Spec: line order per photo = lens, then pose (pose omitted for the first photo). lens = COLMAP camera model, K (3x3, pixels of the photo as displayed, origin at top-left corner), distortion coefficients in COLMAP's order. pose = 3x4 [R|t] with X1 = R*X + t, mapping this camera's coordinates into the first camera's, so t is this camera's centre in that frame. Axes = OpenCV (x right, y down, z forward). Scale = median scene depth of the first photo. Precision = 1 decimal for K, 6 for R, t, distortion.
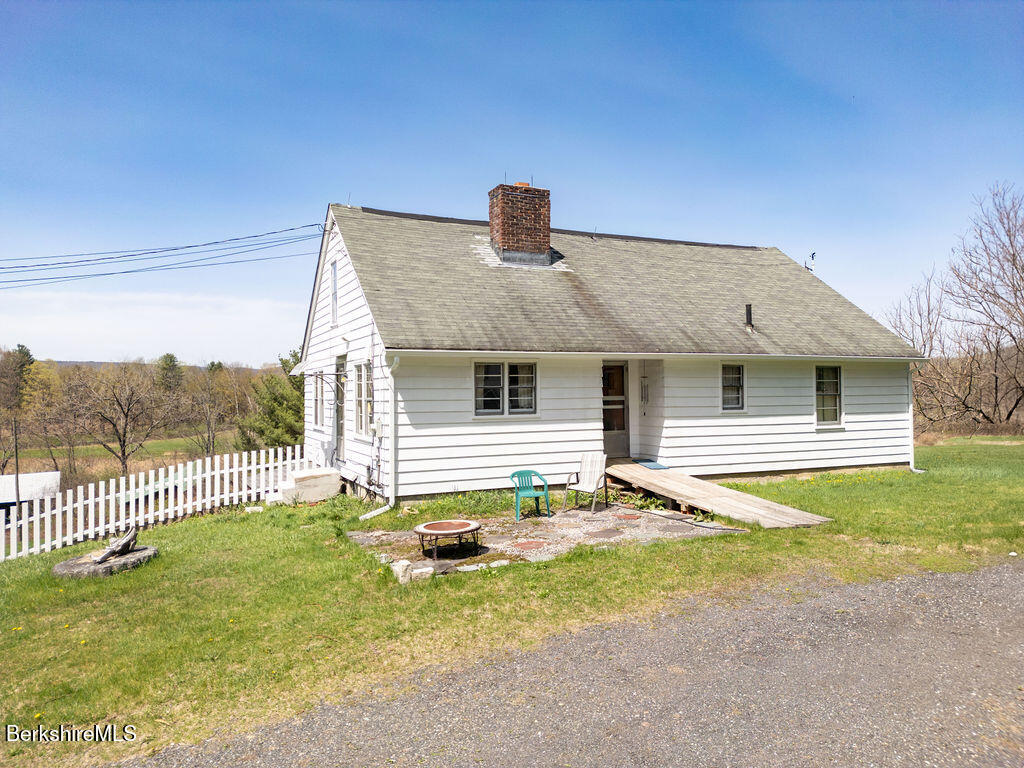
lens RADIAL K [[714.1, 0, 512.0], [0, 714.1, 384.0], [0, 0, 1]] dist [0.075652, -0.081347]
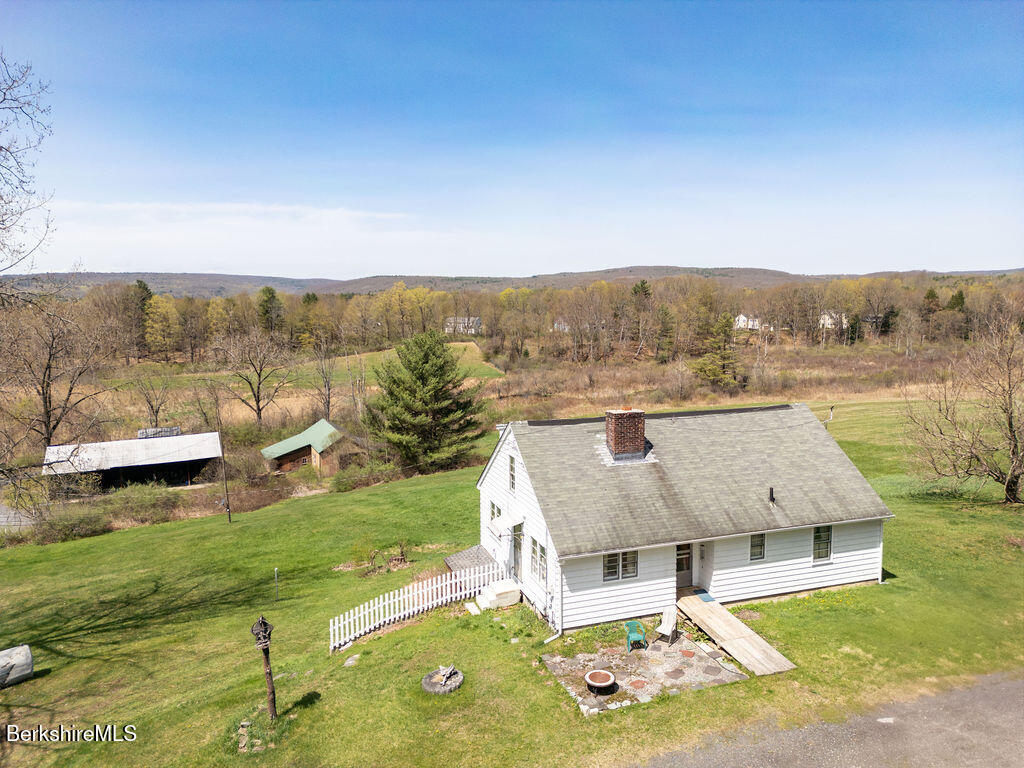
lens RADIAL K [[714.1, 0, 512.0], [0, 714.1, 384.0], [0, 0, 1]] dist [0.075652, -0.081347]
pose [[0.994686, 0.010047, -0.102465, -0.085525], [0.002969, 0.992013, 0.126098, -0.580898], [0.102913, -0.125732, 0.986712, -0.641872]]
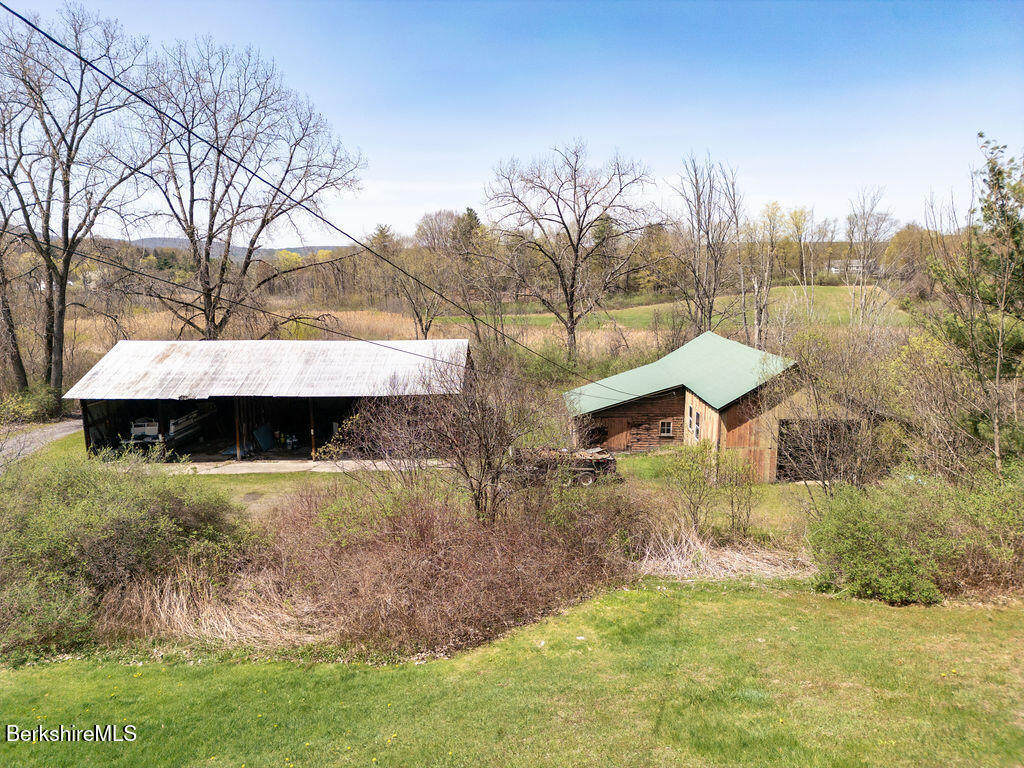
lens RADIAL K [[714.1, 0, 512.0], [0, 714.1, 384.0], [0, 0, 1]] dist [0.075652, -0.081347]
pose [[0.850594, 0.083893, -0.519088, -1.801480], [0.002541, 0.986523, 0.163602, 0.373729], [0.525818, -0.140478, 0.838917, 3.191605]]
